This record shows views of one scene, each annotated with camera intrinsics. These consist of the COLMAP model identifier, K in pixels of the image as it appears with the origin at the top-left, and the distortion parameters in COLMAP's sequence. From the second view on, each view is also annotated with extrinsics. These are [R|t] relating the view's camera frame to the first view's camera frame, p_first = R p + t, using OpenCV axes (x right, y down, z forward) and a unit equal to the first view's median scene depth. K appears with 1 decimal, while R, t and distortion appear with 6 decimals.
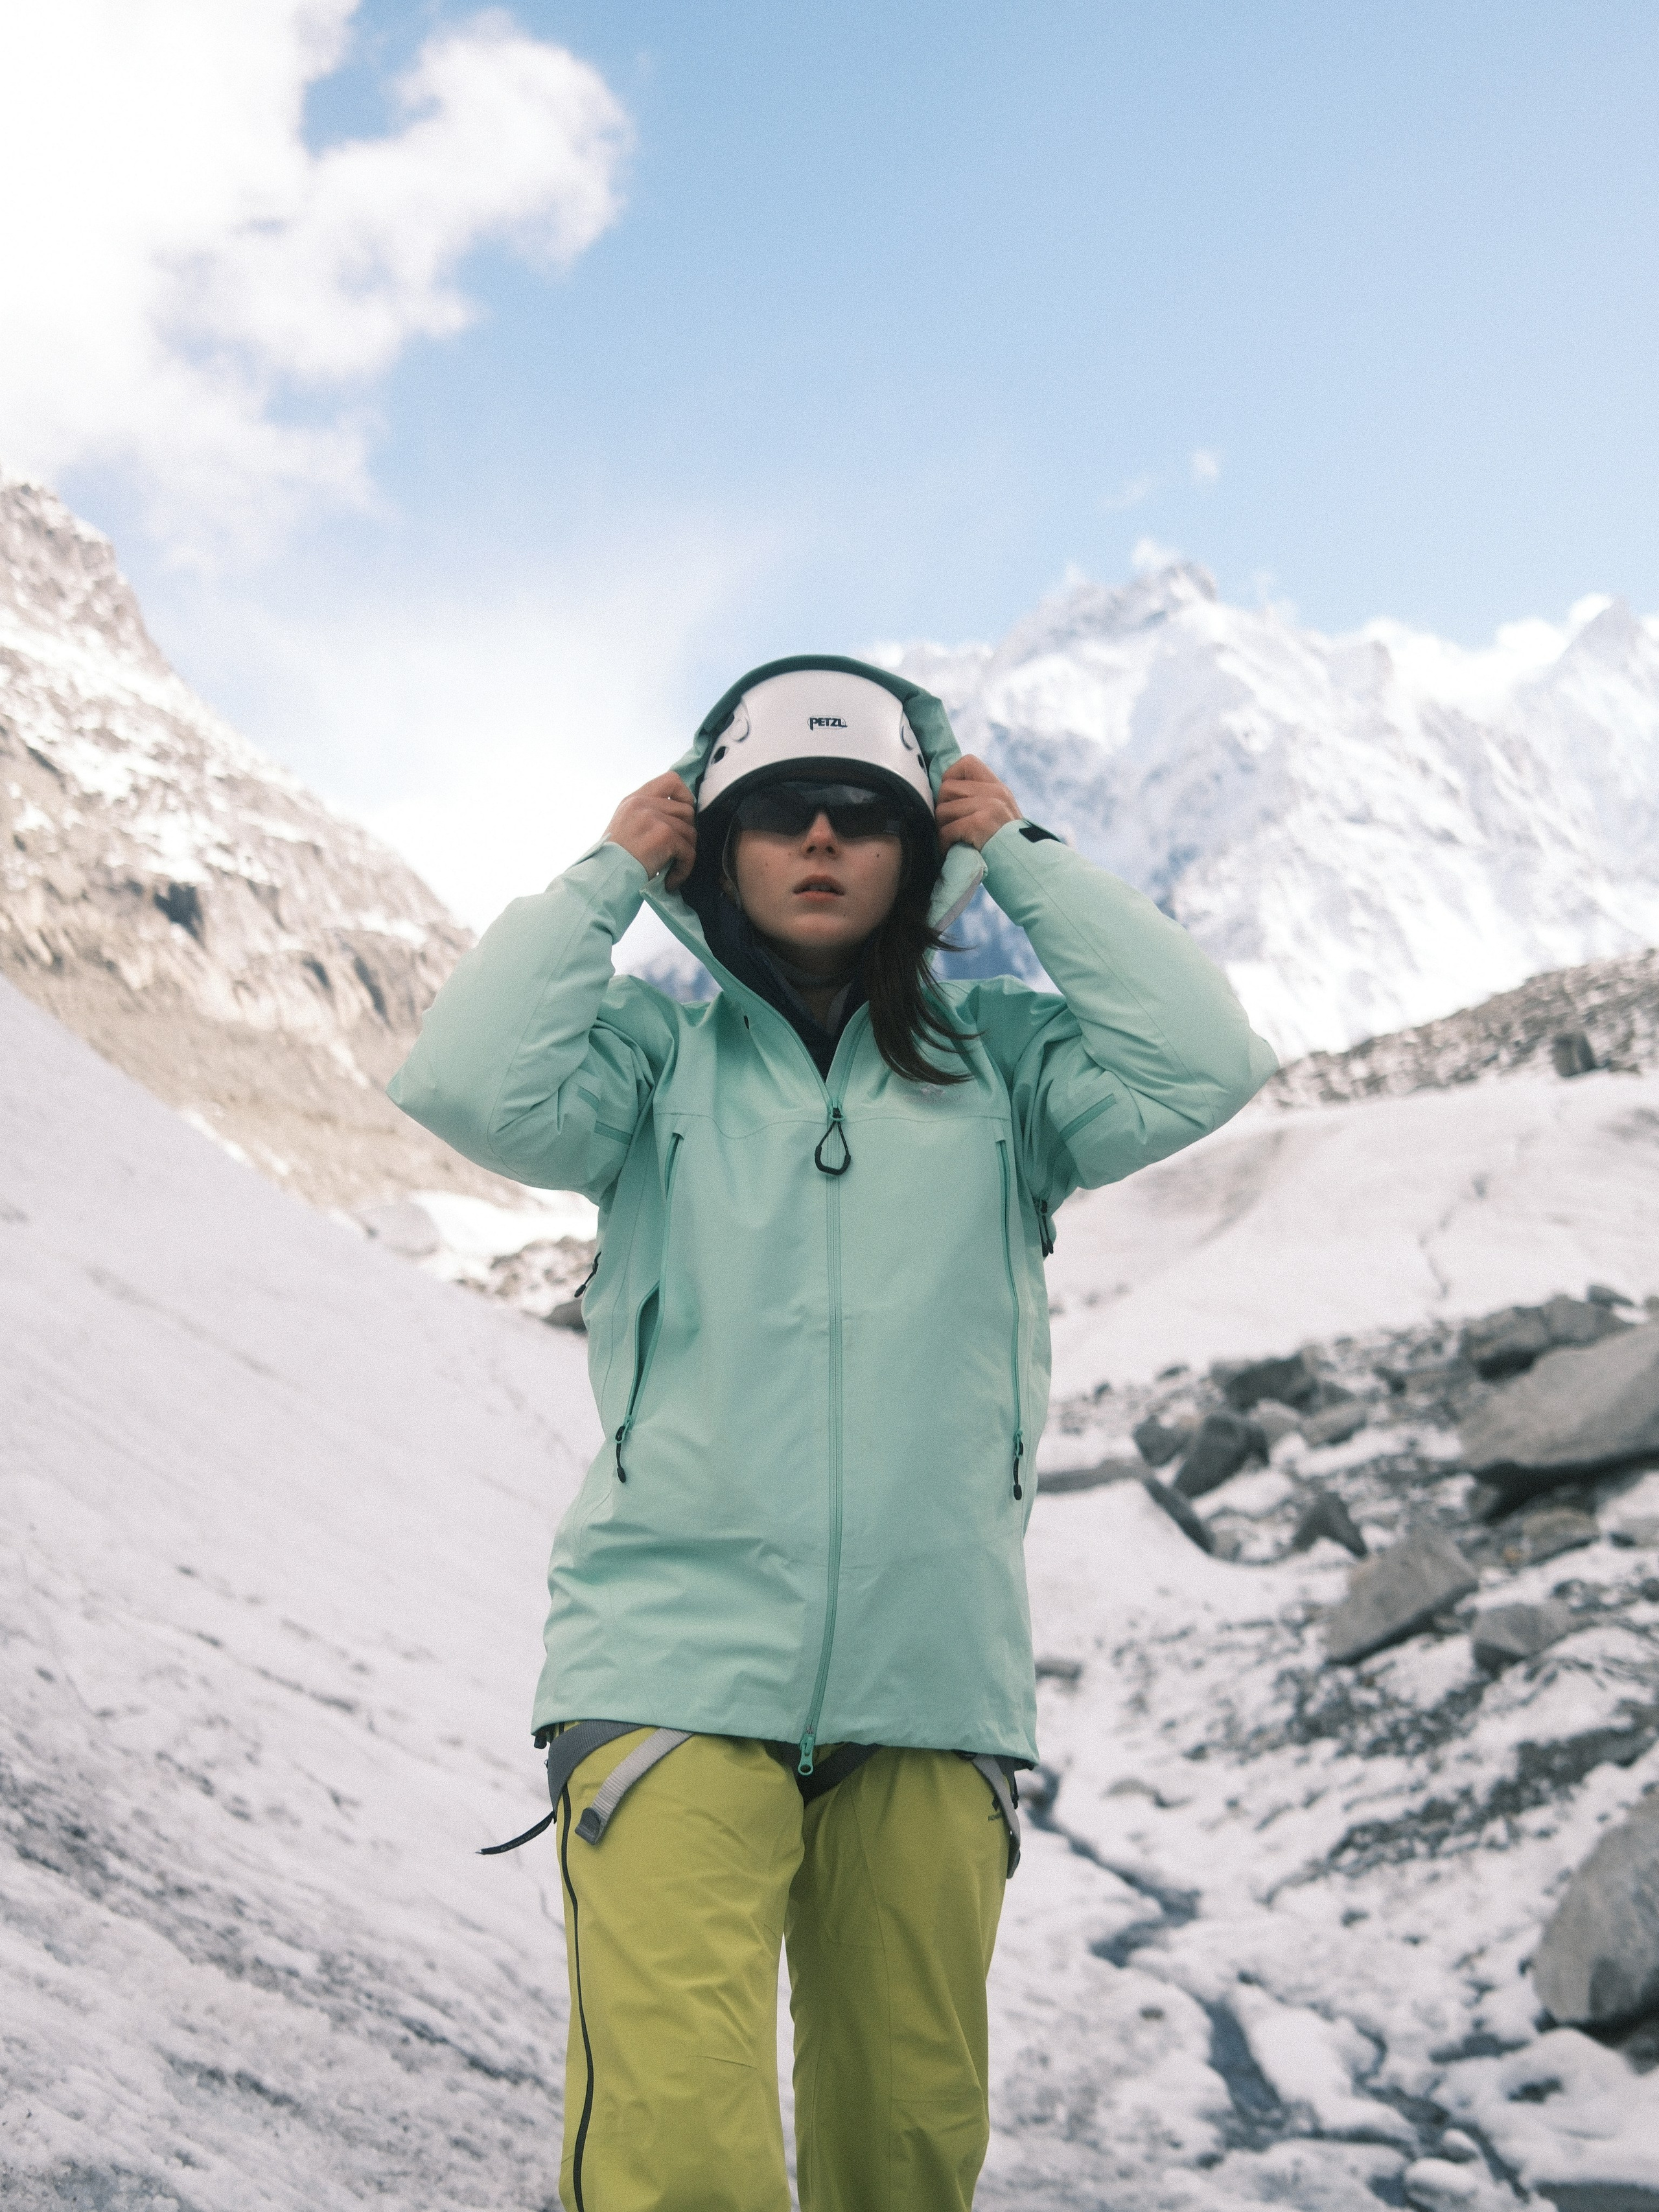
lens RADIAL K [[2549.7, 0, 849.6], [0, 2549.7, 1075.6], [0, 0, 1]] dist [-0.053772, 0.144165]
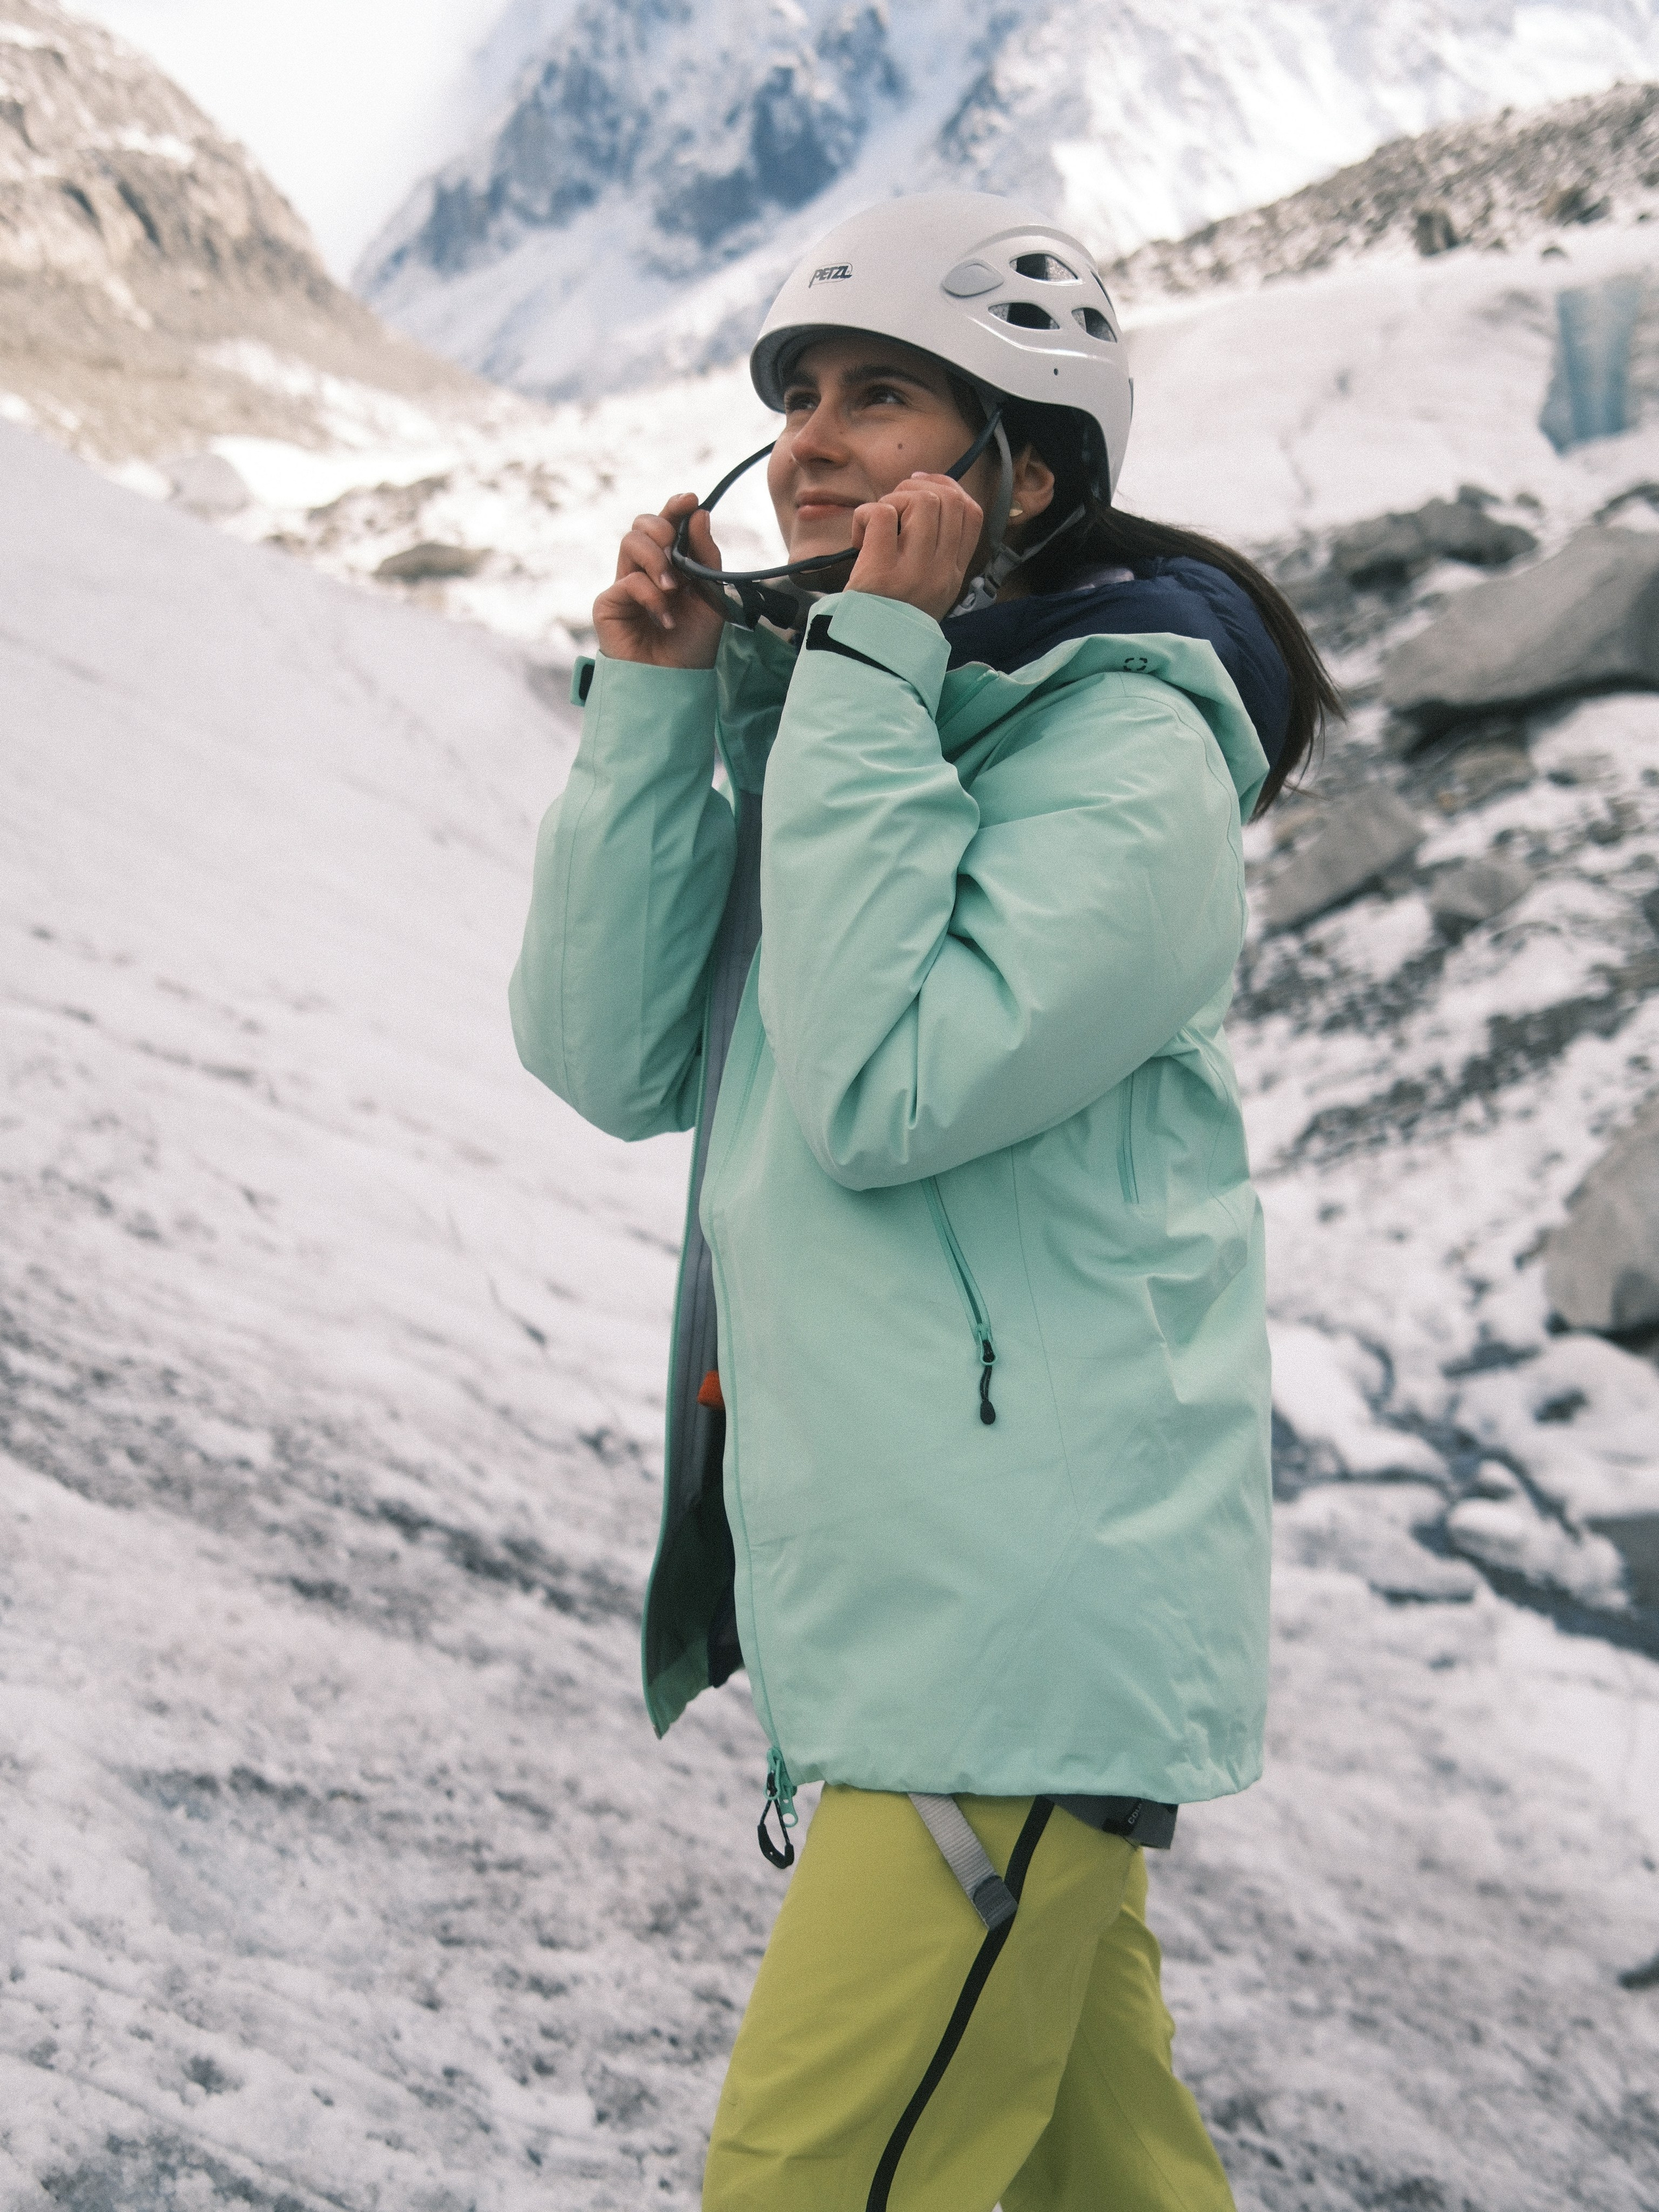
lens RADIAL K [[2542.1, 0, 851.5], [0, 2542.1, 1096.5], [0, 0, 1]] dist [-0.053705, 0.146096]
pose [[0.996252, -0.066855, 0.054888, -0.025865], [0.046833, 0.950382, 0.307541, -0.010195], [-0.072725, -0.303818, 0.949950, 0.099973]]
